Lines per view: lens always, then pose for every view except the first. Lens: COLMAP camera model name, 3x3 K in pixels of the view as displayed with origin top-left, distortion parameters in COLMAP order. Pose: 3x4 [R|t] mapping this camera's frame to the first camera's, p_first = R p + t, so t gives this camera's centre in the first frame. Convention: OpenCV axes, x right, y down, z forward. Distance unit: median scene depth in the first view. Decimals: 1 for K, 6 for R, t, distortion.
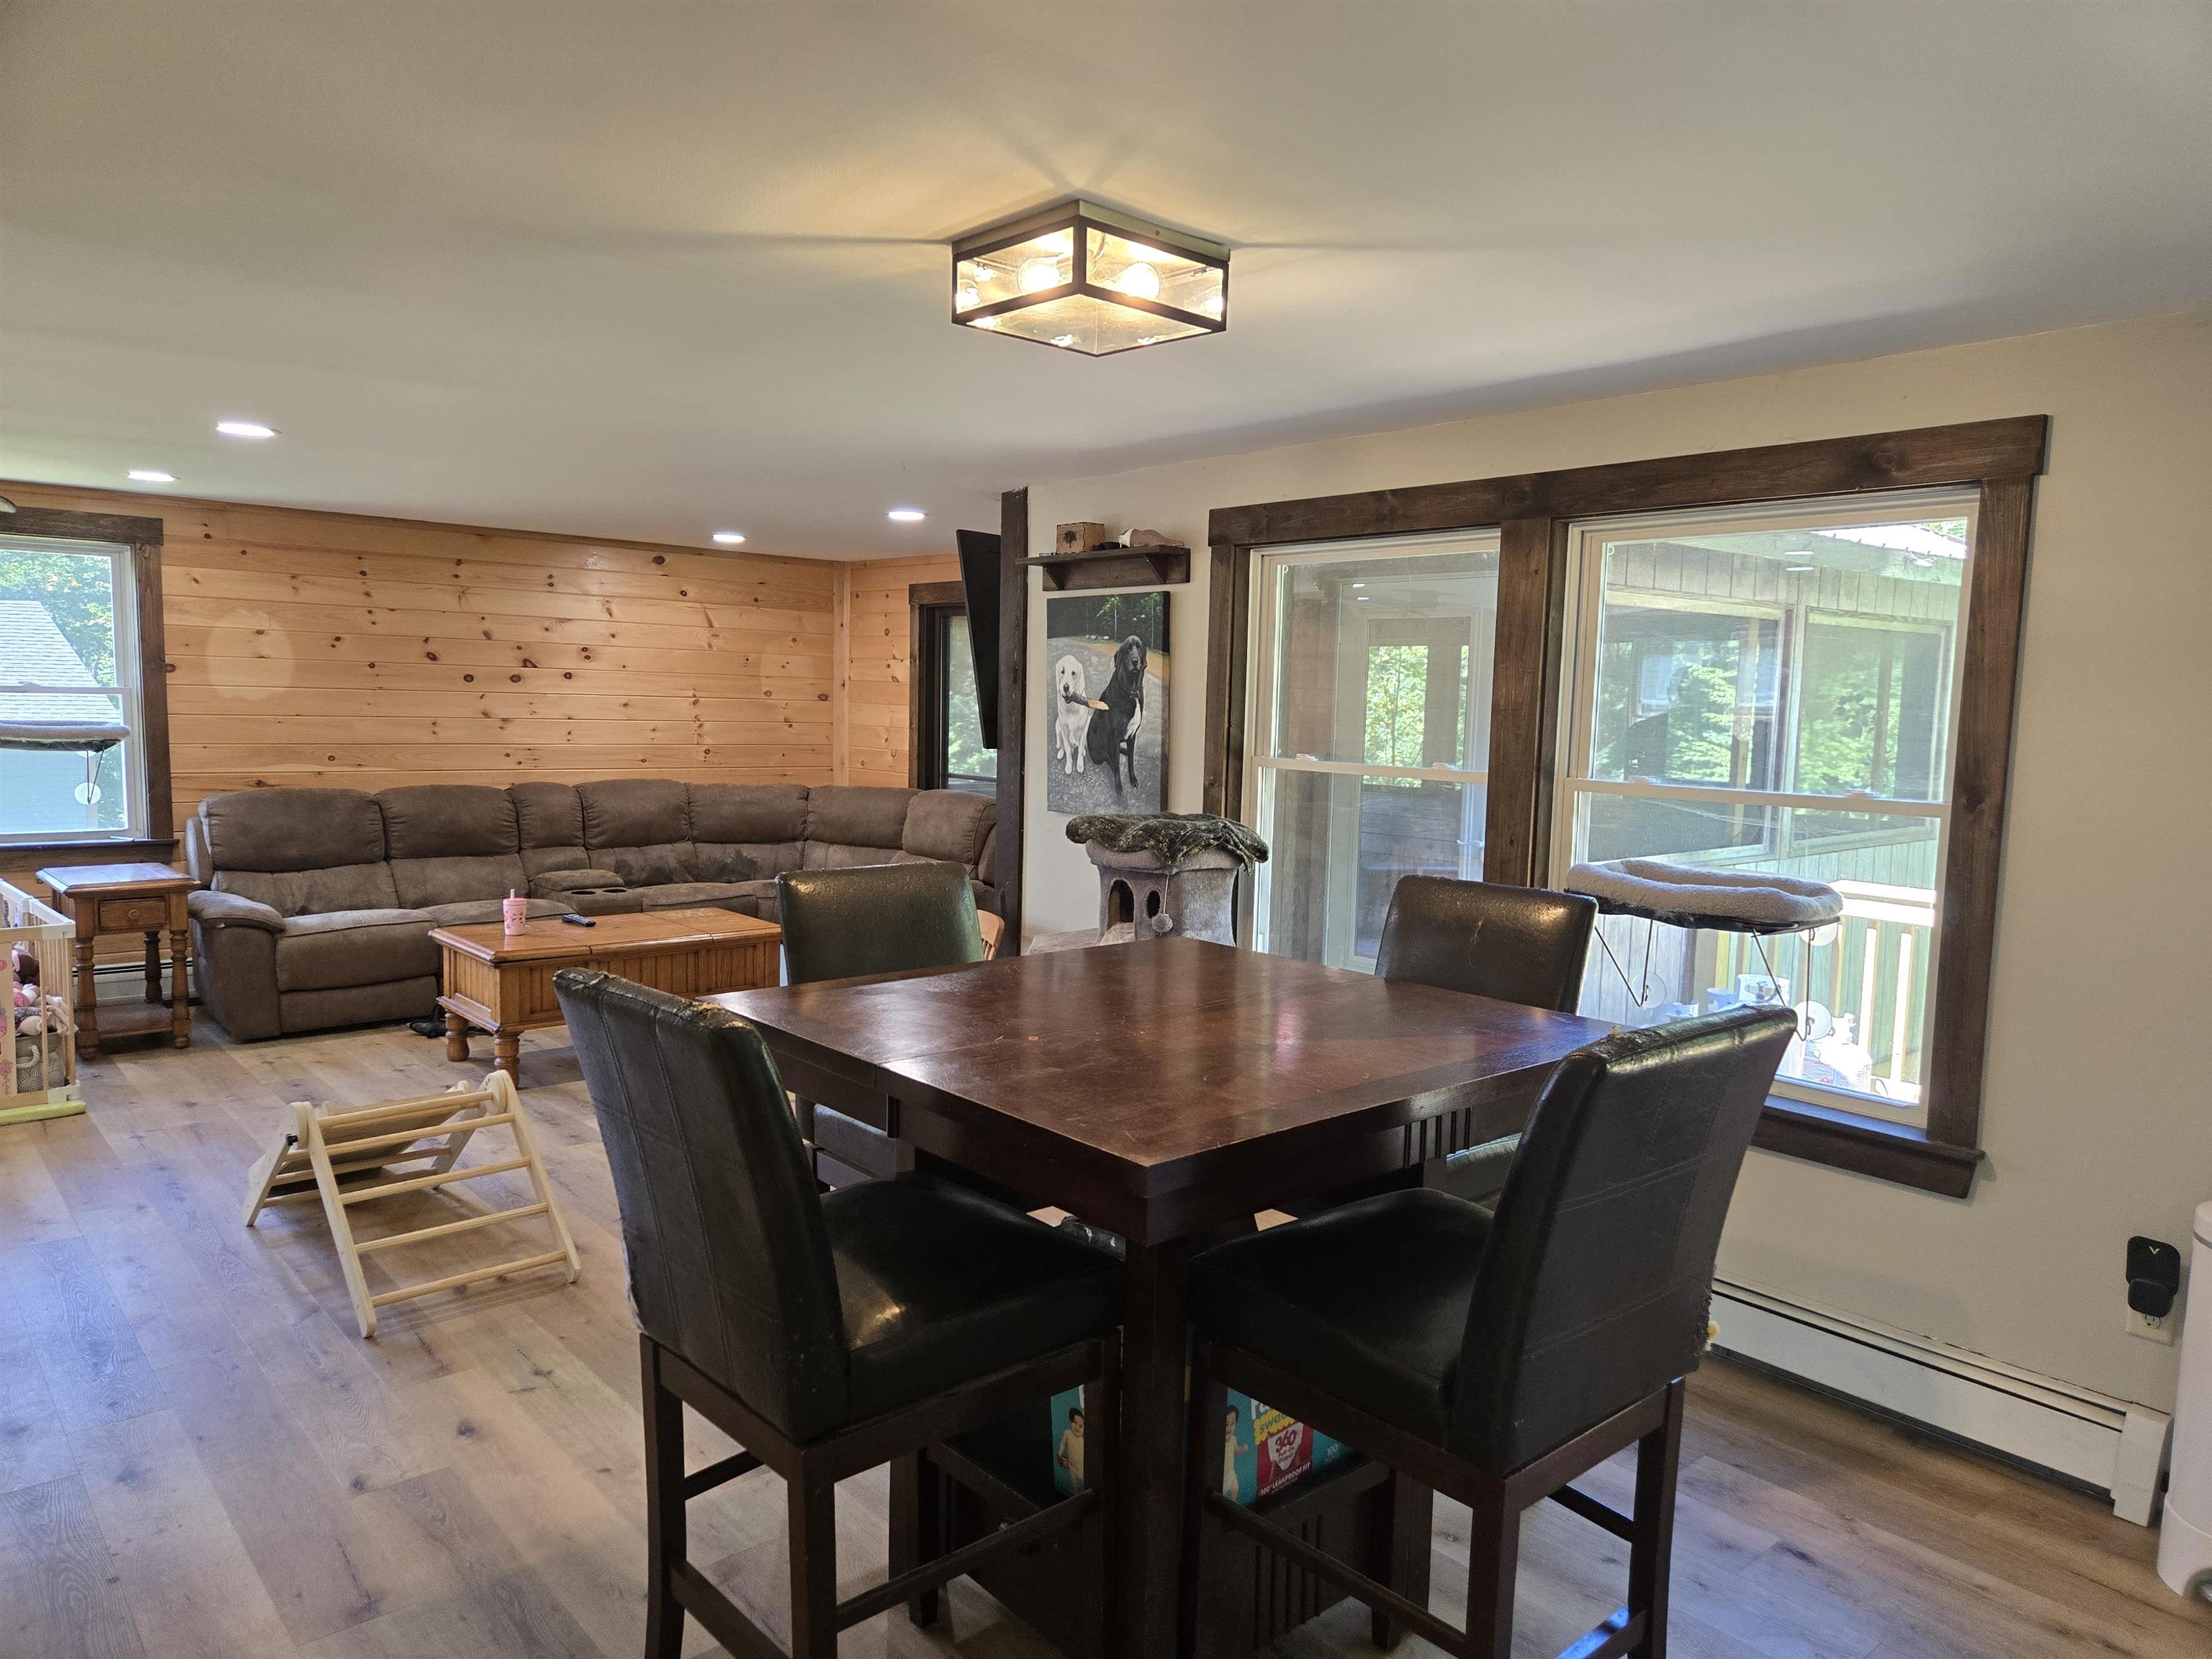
lens RADIAL K [[1513.2, 0, 1098.6], [0, 1513.2, 858.5], [0, 0, 1]] dist [0.065189, -0.051332]
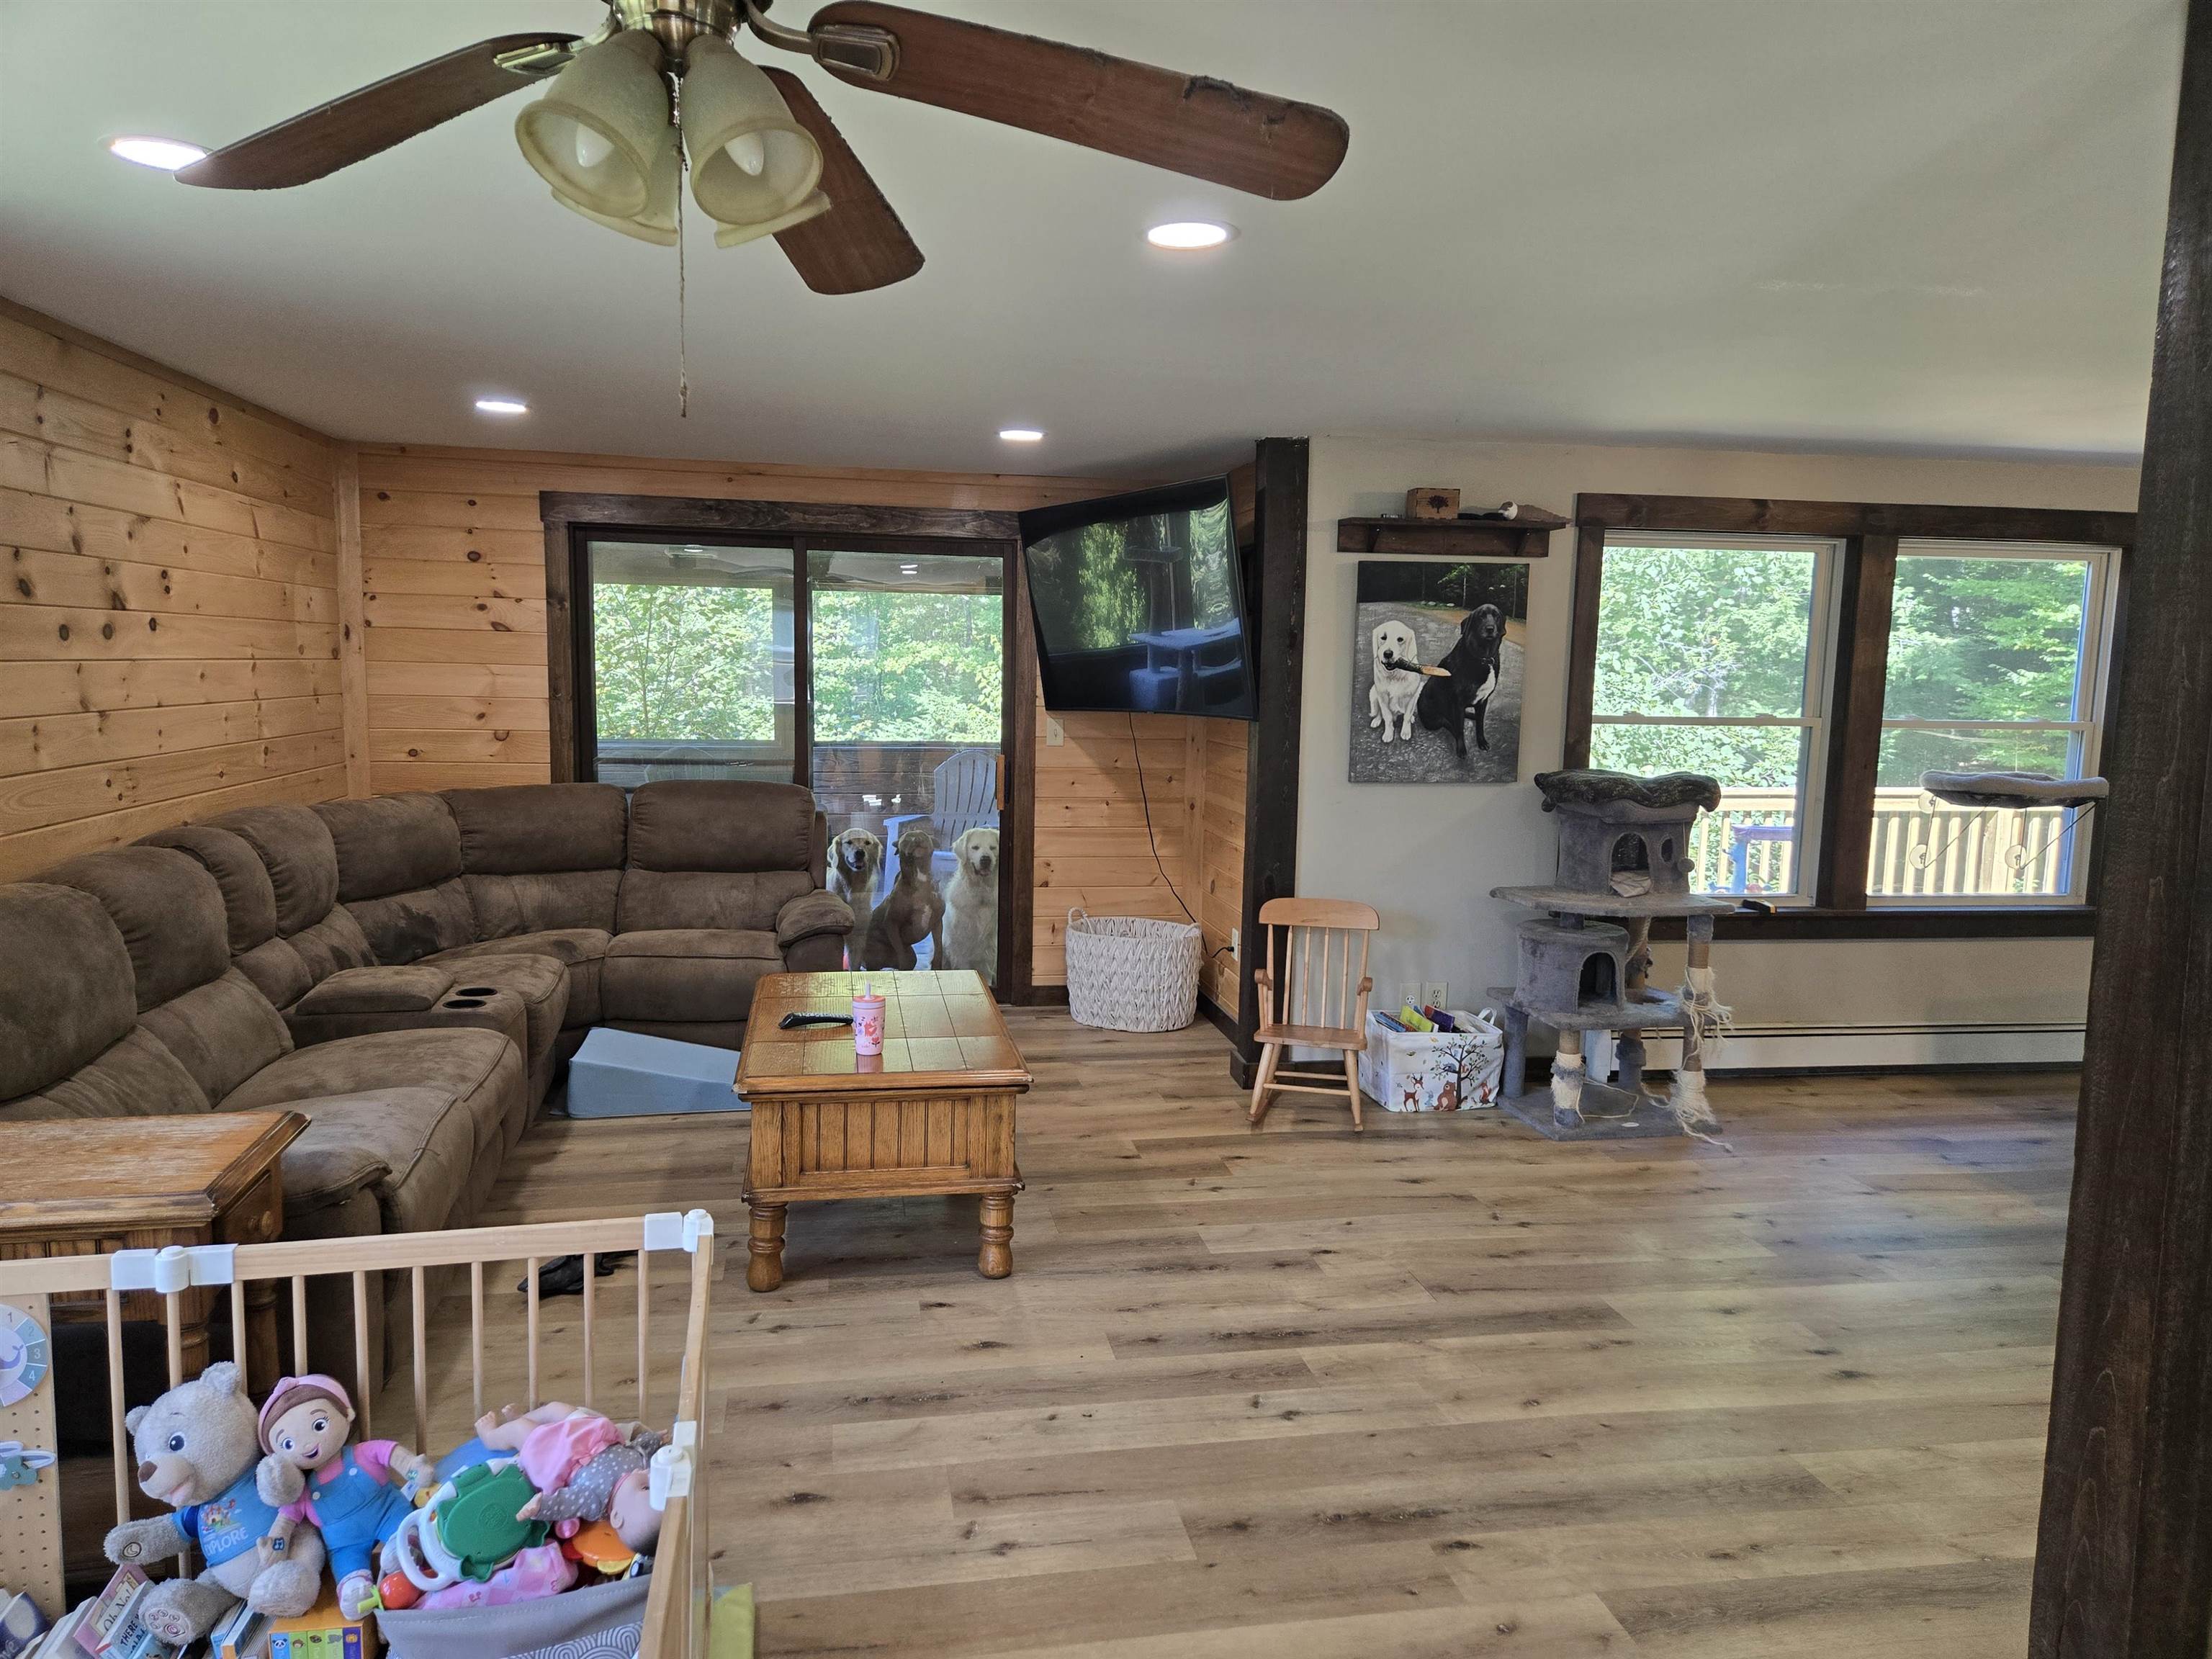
lens RADIAL K [[1513.2, 0, 1098.6], [0, 1513.2, 858.5], [0, 0, 1]] dist [0.065189, -0.051332]
pose [[0.501075, -0.129588, 0.855647, -0.982189], [0.085807, 0.991292, 0.099882, -0.097062], [-0.861140, 0.023372, 0.507831, 0.674118]]
